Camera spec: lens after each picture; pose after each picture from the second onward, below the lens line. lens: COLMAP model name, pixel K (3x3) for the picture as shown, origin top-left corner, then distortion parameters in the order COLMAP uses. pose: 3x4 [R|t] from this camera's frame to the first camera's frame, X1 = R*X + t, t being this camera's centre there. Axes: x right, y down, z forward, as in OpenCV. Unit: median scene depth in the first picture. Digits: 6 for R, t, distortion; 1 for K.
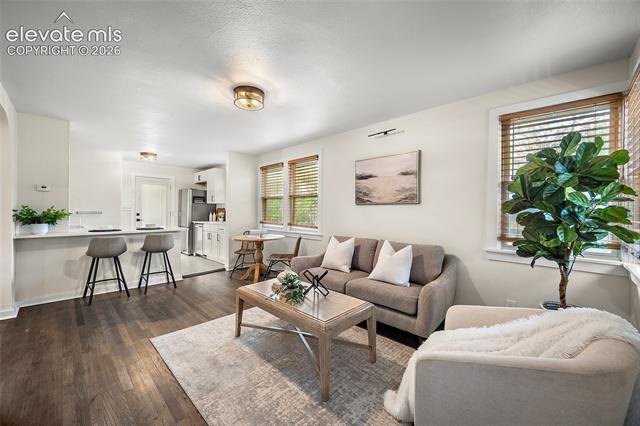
lens RADIAL K [[251.3, 0, 322.1], [0, 251.3, 211.7], [0, 0, 1]] dist [-0.000993, -0.000280]
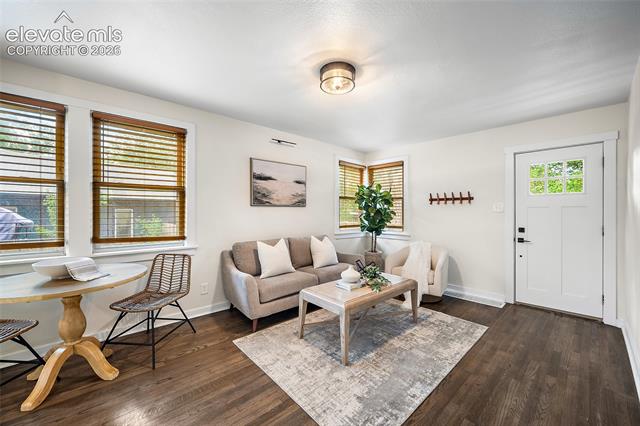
lens RADIAL K [[254.3, 0, 321.8], [0, 254.3, 214.5], [0, 0, 1]] dist [-0.000249, -0.000077]
pose [[0.052414, -0.016123, 0.998495, -0.722160], [0.002430, 0.999869, 0.016017, -0.008506], [-0.998622, 0.001587, 0.052447, 0.636750]]
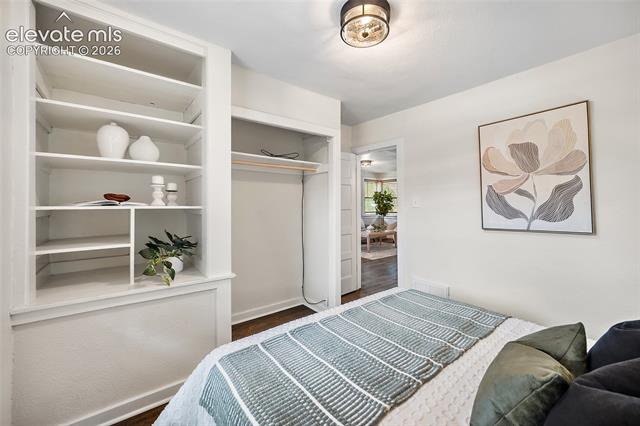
lens RADIAL K [[259.0, 0, 320.9], [0, 259.0, 206.7], [0, 0, 1]] dist [-0.001469, -0.000240]
pose [[0.138519, -0.017143, 0.990211, -1.943453], [0.004291, 0.999851, 0.016710, -0.024979], [-0.990350, 0.001935, 0.138572, 0.687511]]
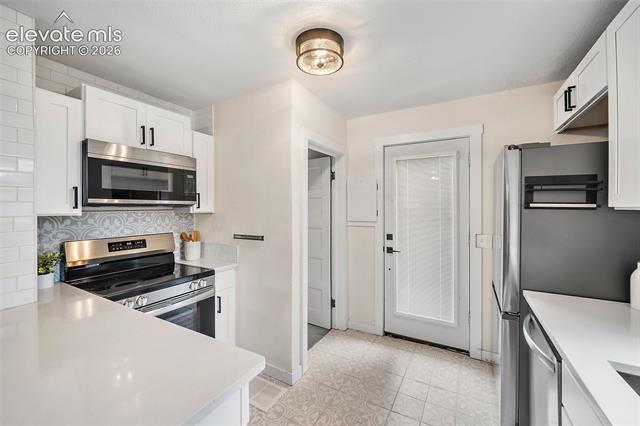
lens RADIAL K [[259.0, 0, 320.9], [0, 259.0, 206.7], [0, 0, 1]] dist [-0.001469, -0.000240]
pose [[0.245017, -0.013377, -0.969426, -0.547047], [0.004359, 0.999910, -0.012696, -0.055315], [0.969509, -0.001115, 0.245054, 1.252244]]
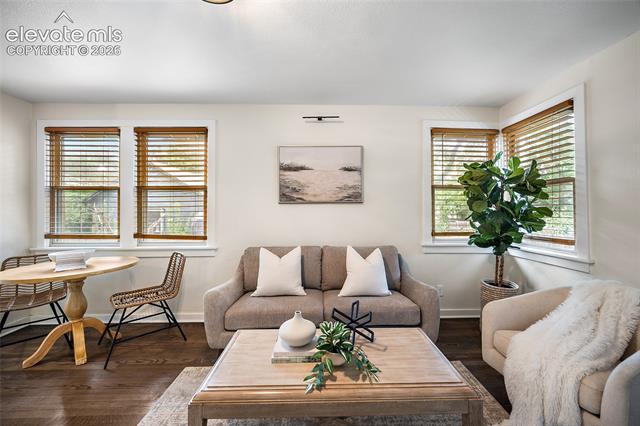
lens RADIAL K [[251.3, 0, 322.1], [0, 251.3, 211.7], [0, 0, 1]] dist [-0.000993, -0.000280]
pose [[0.701293, -0.008648, 0.712821, -0.292912], [0.011551, 0.999933, 0.000768, -0.001199], [-0.712780, 0.007695, 0.701346, 0.340265]]
